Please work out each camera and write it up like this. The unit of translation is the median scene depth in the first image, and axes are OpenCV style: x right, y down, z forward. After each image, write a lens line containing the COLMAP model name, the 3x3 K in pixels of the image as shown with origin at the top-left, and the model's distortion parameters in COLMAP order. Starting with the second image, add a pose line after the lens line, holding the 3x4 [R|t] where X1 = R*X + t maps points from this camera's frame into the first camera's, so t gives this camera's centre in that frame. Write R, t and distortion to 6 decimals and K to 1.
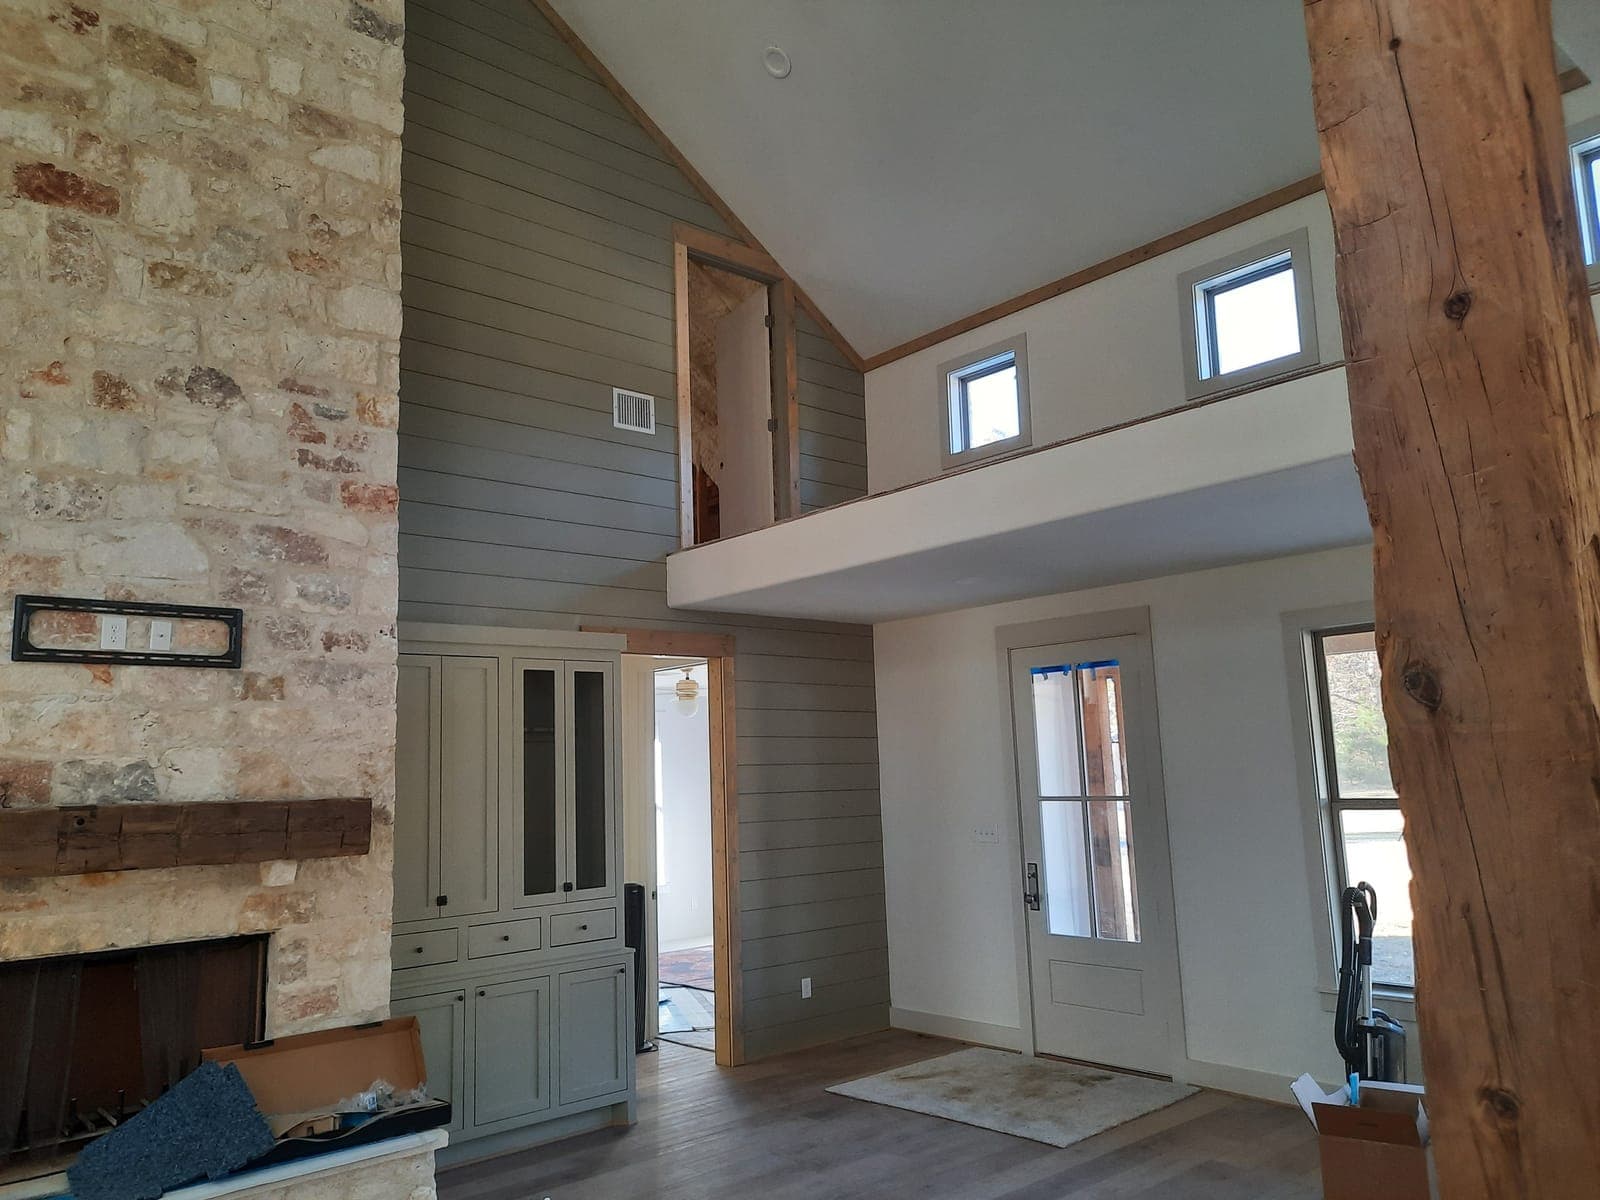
lens RADIAL K [[1184.5, 0, 795.9], [0, 1184.5, 596.5], [0, 0, 1]] dist [0.050215, -0.056256]
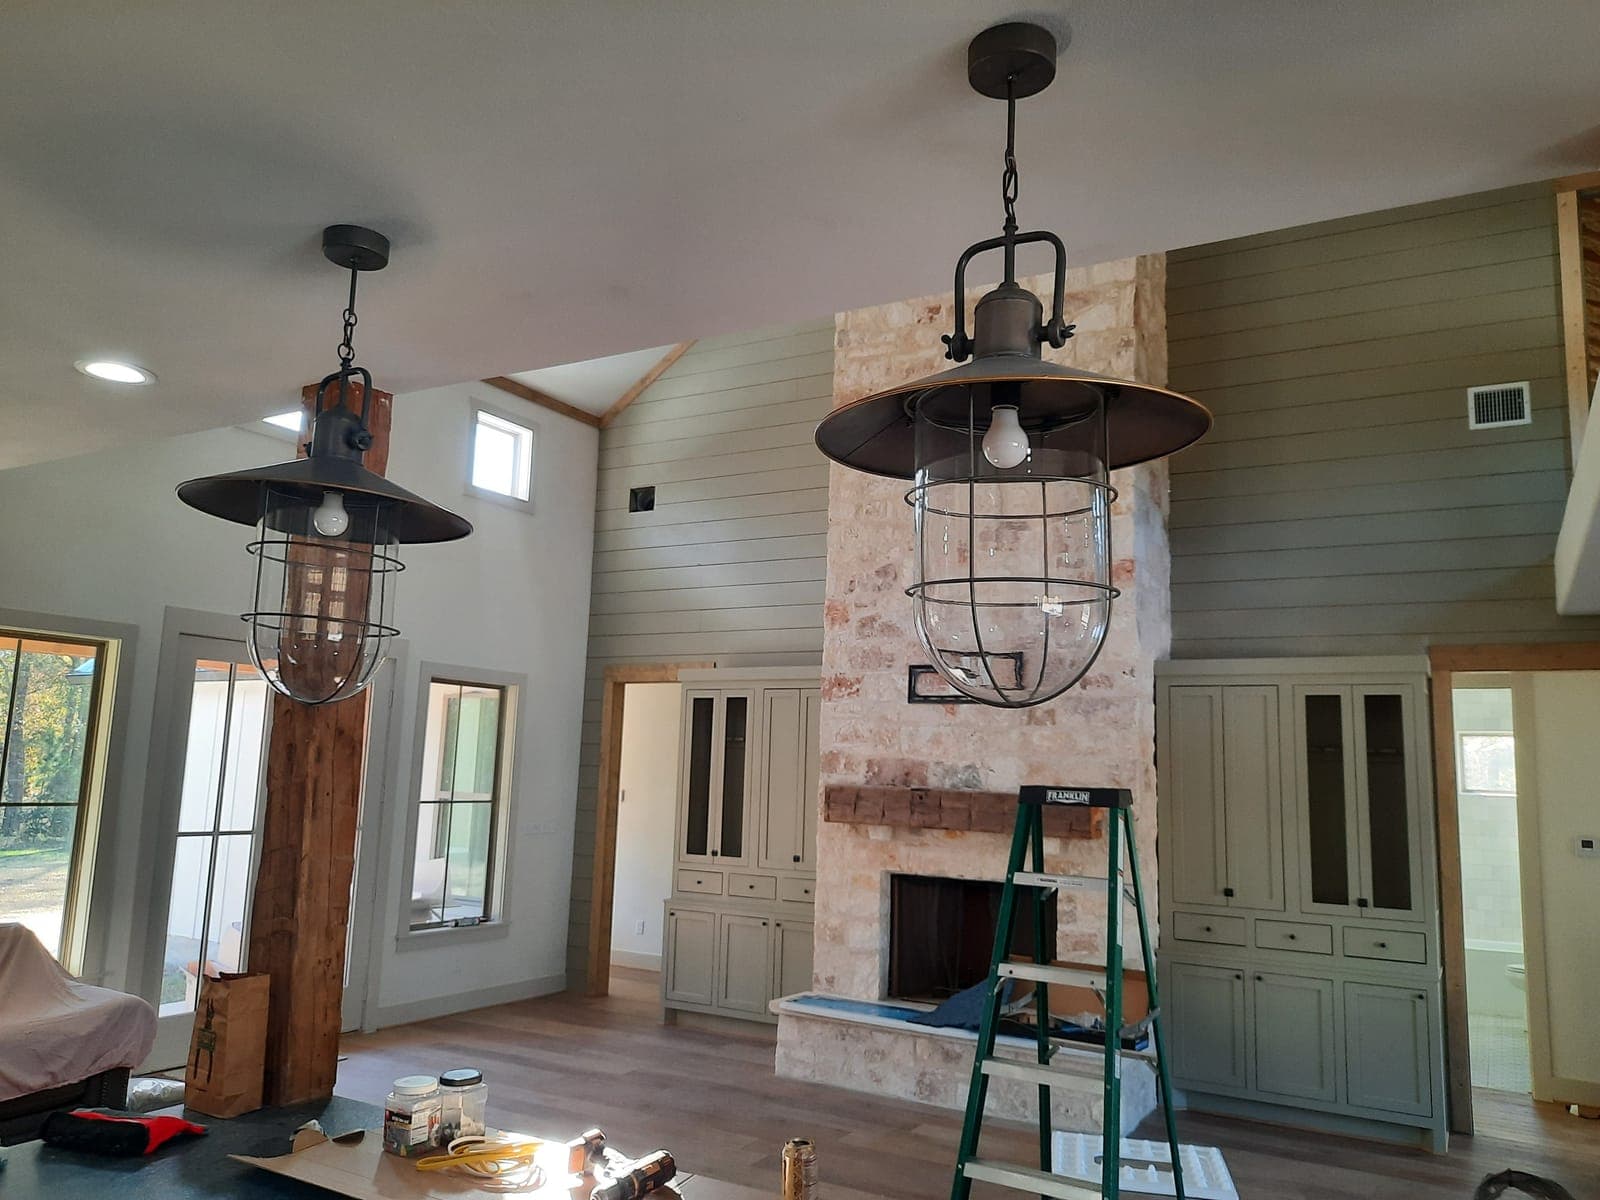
lens RADIAL K [[1184.5, 0, 795.9], [0, 1184.5, 596.5], [0, 0, 1]] dist [0.050215, -0.056256]
pose [[0.303149, -0.093116, -0.948383, 0.802784], [0.098520, 0.992944, -0.066000, -0.002768], [0.947837, -0.073427, 0.310184, 0.265036]]
